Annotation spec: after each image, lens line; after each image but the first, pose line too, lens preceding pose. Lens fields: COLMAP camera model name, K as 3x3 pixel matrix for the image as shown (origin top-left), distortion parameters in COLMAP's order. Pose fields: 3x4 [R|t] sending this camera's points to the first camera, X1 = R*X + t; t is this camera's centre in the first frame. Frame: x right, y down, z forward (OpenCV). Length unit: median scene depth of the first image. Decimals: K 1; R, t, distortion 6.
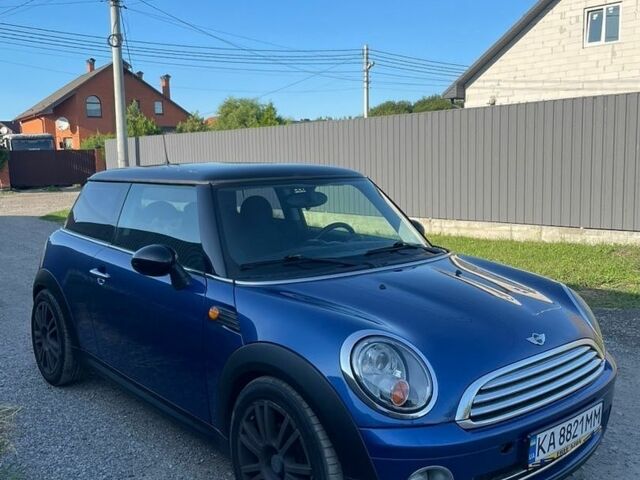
lens RADIAL K [[657.3, 0, 319.8], [0, 657.3, 229.5], [0, 0, 1]] dist [0.092863, -0.154785]
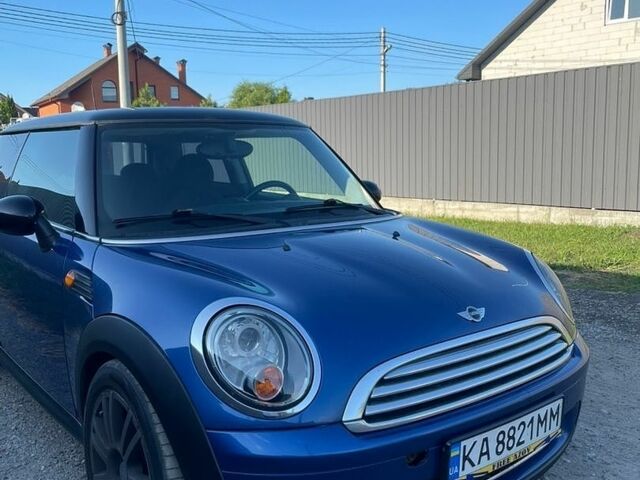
lens RADIAL K [[657.3, 0, 319.8], [0, 657.3, 229.5], [0, 0, 1]] dist [0.092863, -0.154785]
pose [[0.999442, 0.008390, -0.032332, 0.105063], [-0.007845, 0.999826, 0.016944, 0.034007], [0.032468, -0.016681, 0.999334, 0.143932]]
